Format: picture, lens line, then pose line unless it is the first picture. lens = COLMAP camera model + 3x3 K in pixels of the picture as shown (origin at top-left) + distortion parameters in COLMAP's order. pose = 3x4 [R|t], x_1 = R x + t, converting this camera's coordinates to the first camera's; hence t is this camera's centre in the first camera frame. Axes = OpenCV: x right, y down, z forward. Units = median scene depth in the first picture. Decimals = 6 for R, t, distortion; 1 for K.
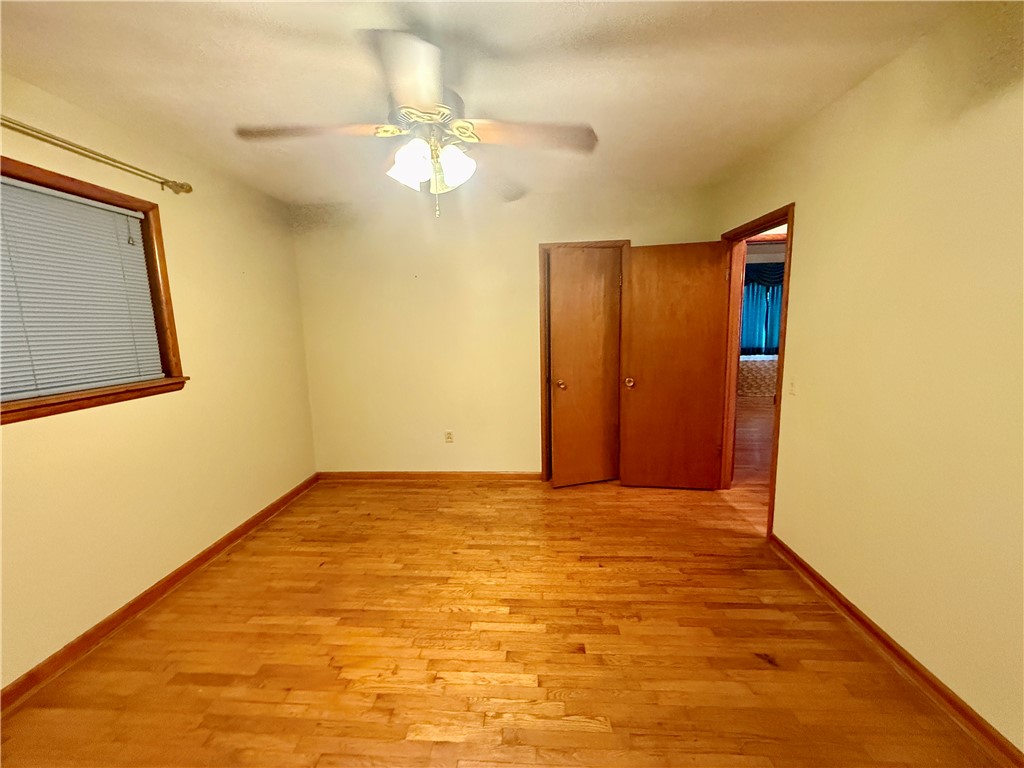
lens RADIAL K [[424.8, 0, 513.3], [0, 424.8, 383.5], [0, 0, 1]] dist [-0.001401, 0.000292]
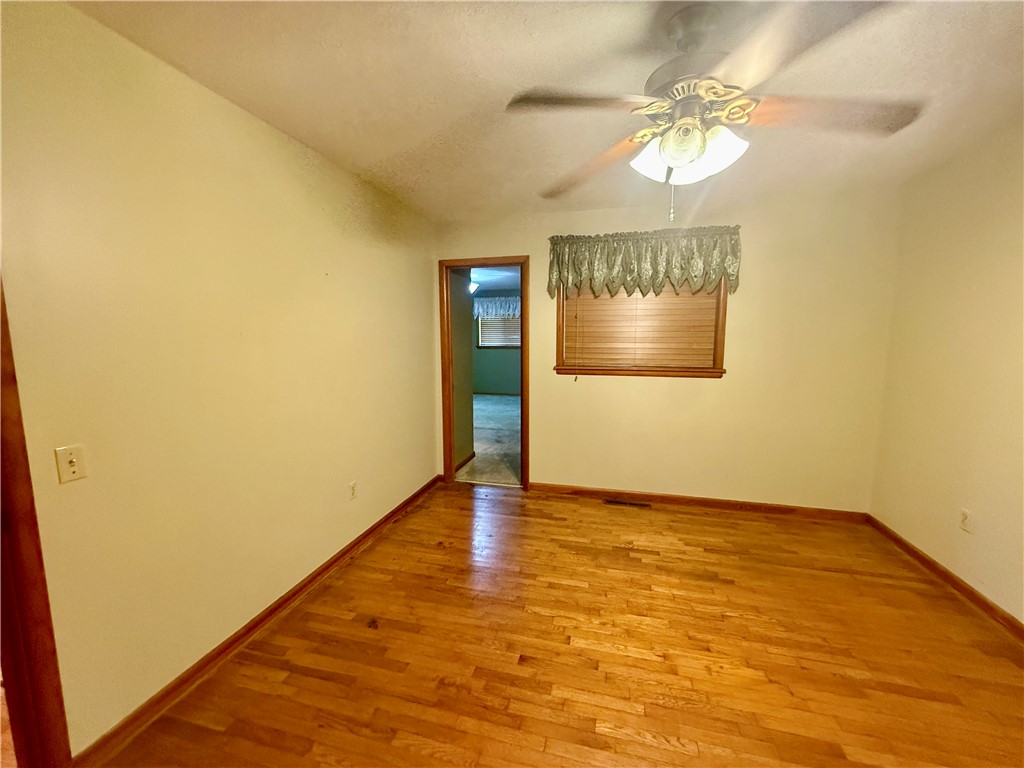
lens RADIAL K [[424.8, 0, 513.3], [0, 424.8, 383.5], [0, 0, 1]] dist [-0.001401, 0.000292]
pose [[-0.981006, 0.006572, 0.193865, -0.017684], [0.055652, 0.966946, 0.248836, -0.257264], [-0.185821, 0.254898, -0.948945, 1.779593]]
